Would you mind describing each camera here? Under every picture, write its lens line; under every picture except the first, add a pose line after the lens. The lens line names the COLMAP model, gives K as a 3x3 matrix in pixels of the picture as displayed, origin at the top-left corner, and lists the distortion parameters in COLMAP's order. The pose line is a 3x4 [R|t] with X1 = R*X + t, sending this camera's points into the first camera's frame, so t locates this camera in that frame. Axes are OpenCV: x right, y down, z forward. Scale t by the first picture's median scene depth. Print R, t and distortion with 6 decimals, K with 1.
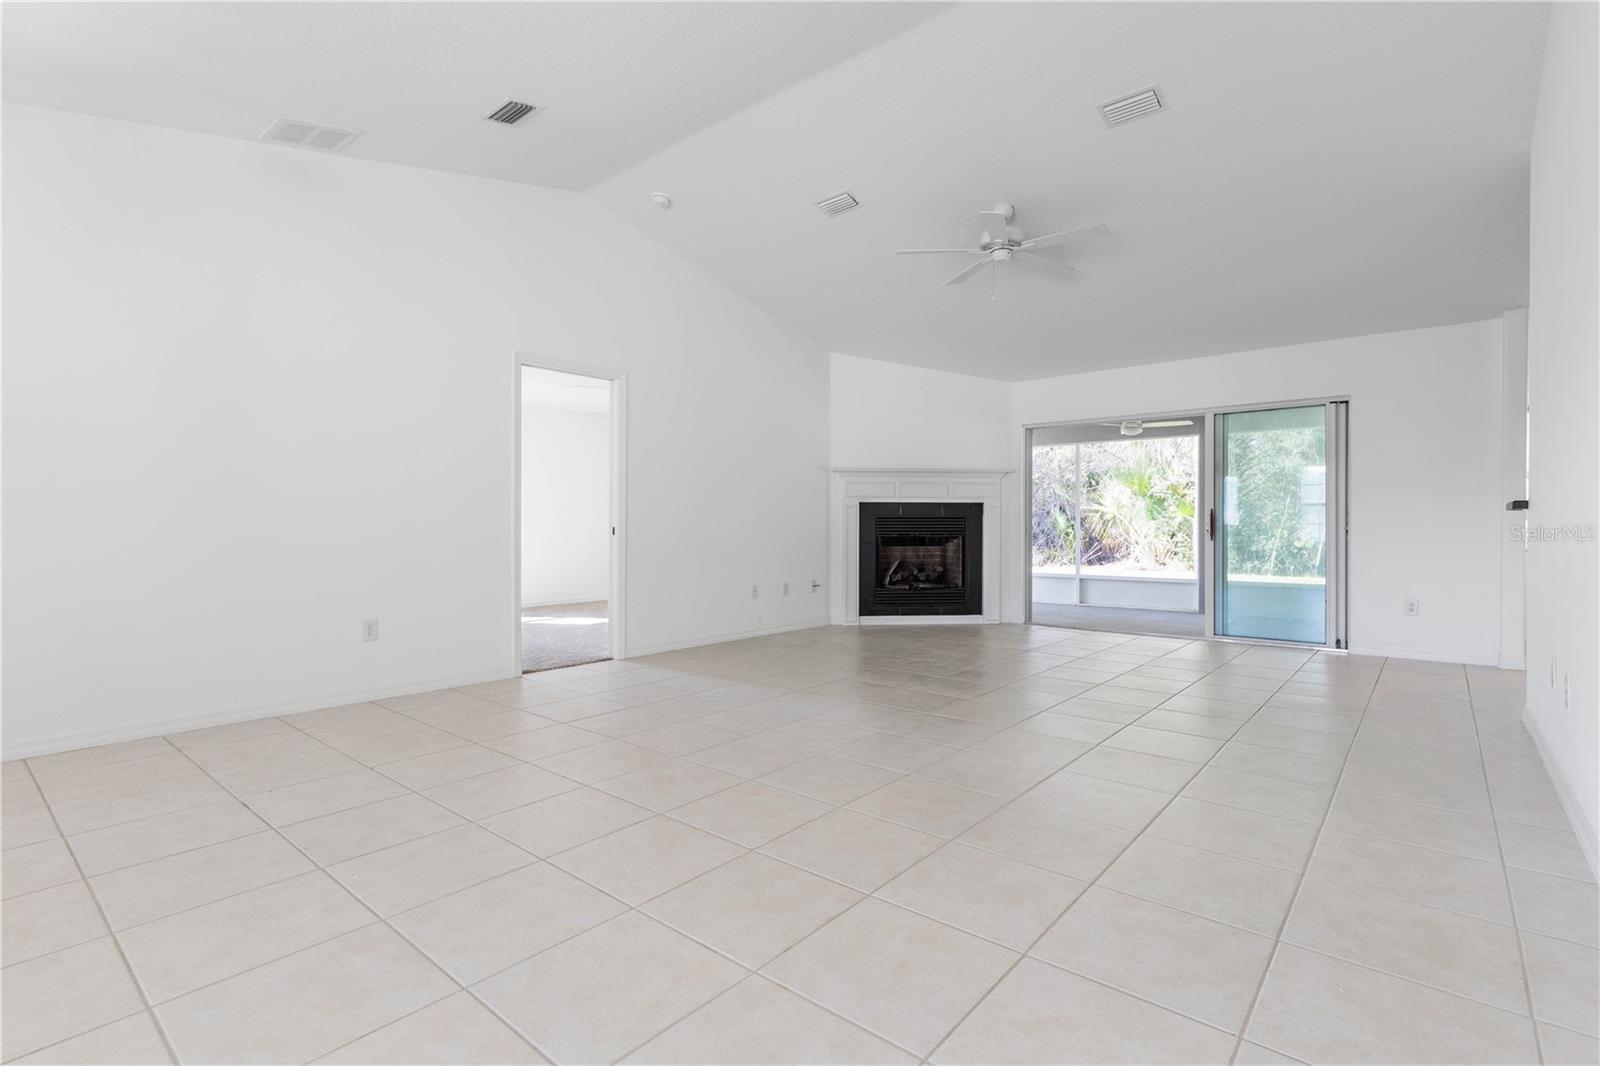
lens RADIAL K [[722.2, 0, 806.7], [0, 722.2, 533.6], [0, 0, 1]] dist [0.008764, -0.003249]
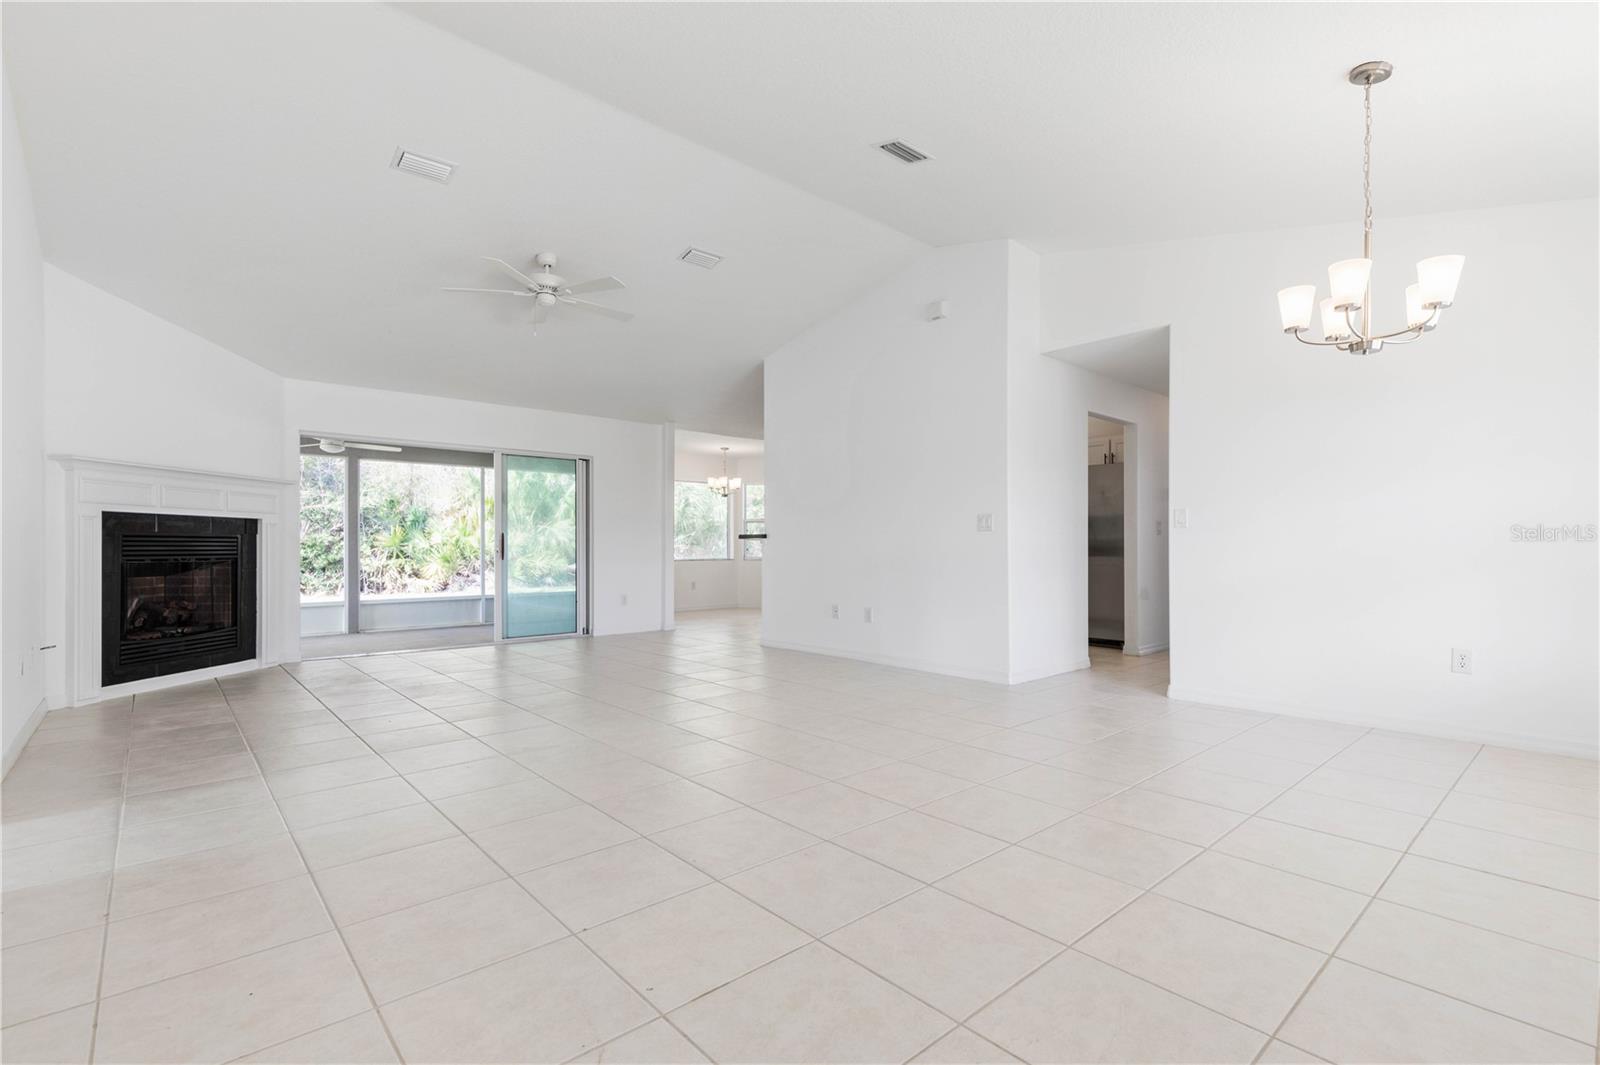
lens RADIAL K [[713.2, 0, 800.0], [0, 713.2, 532.5], [0, 0, 1]] dist [-0.087553, -0.000429]
pose [[0.117315, 0.019664, 0.992900, -0.423975], [0.016325, 0.999631, -0.021727, -0.001591], [-0.992961, 0.018758, 0.116951, 0.311632]]
